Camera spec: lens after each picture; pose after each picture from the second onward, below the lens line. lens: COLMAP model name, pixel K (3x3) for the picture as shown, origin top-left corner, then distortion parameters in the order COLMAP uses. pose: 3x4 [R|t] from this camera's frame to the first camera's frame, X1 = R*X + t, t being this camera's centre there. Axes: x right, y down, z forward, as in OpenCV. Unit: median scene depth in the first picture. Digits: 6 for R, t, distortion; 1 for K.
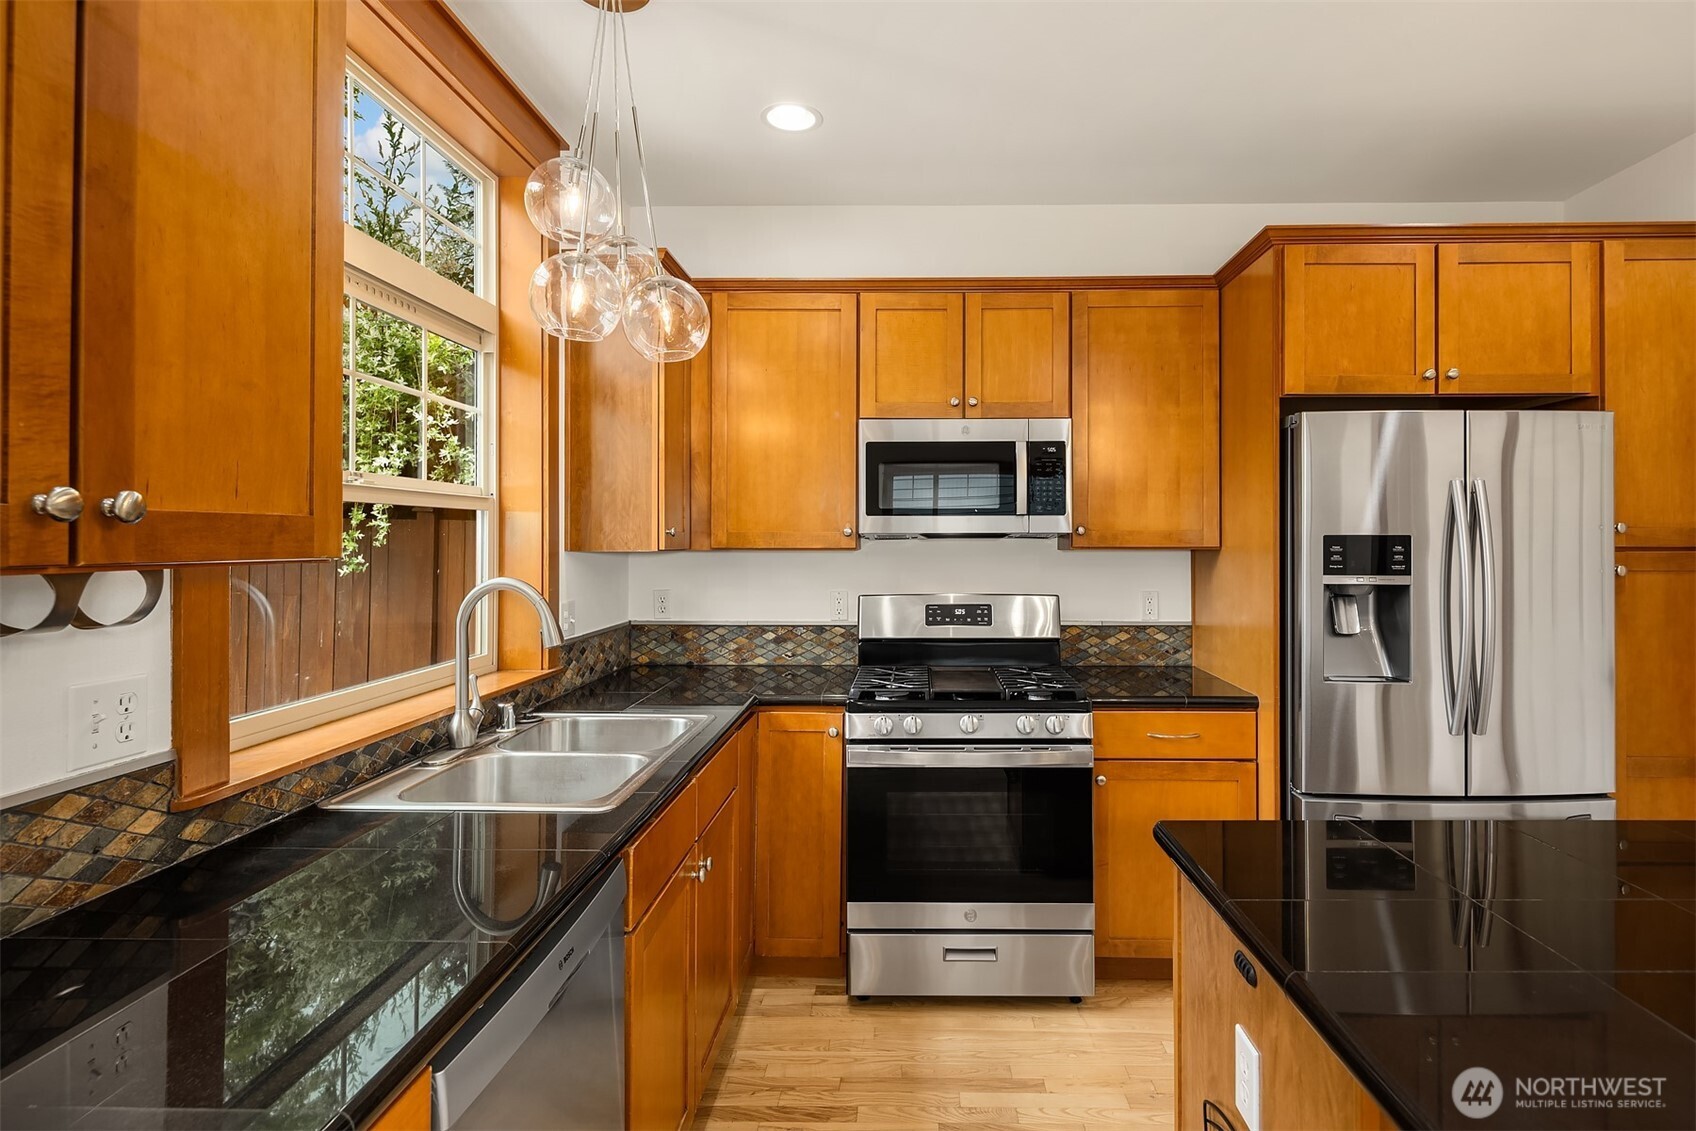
lens RADIAL K [[838.6, 0, 867.3], [0, 838.6, 534.7], [0, 0, 1]] dist [-0.003637, -0.003623]
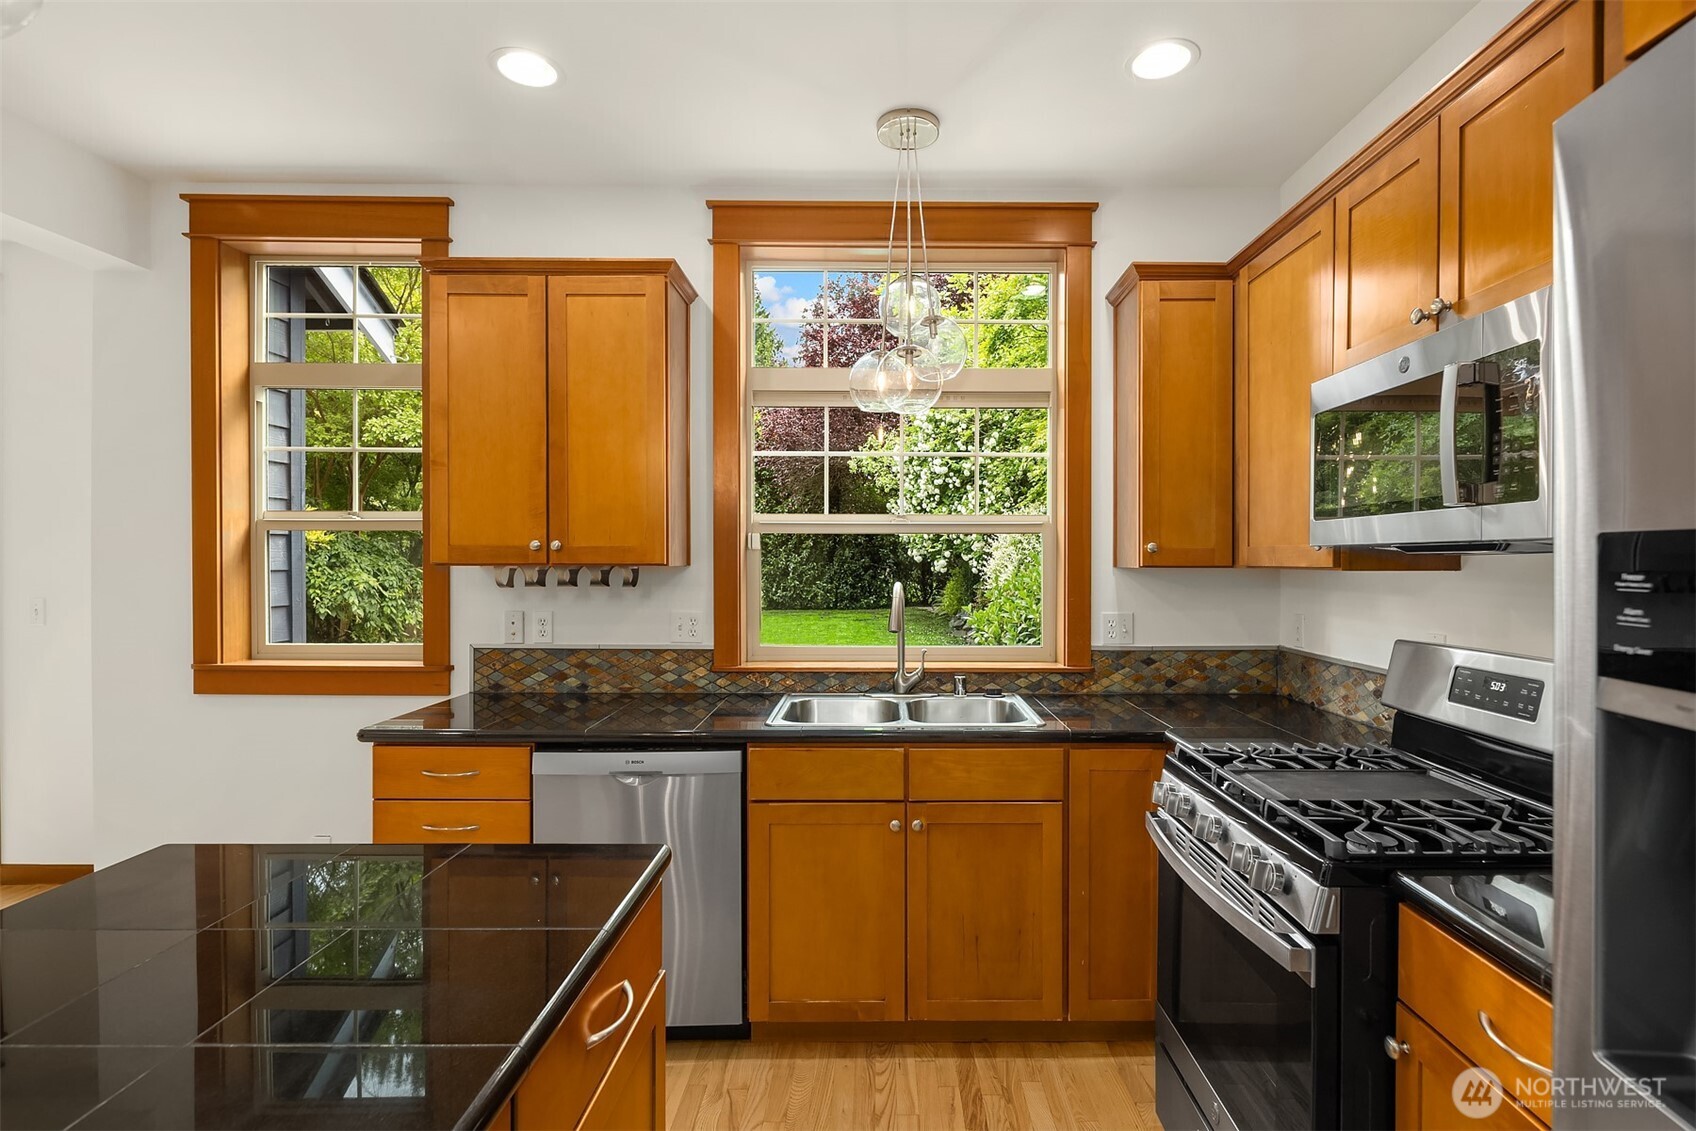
lens RADIAL K [[838.6, 0, 891.3], [0, 838.6, 570.9], [0, 0, 1]] dist [-0.003637, -0.003623]
pose [[0.032765, 0.014033, -0.999365, 0.672479], [0.005840, 0.999882, 0.014232, 0.007579], [0.999446, -0.006303, 0.032679, 0.619919]]
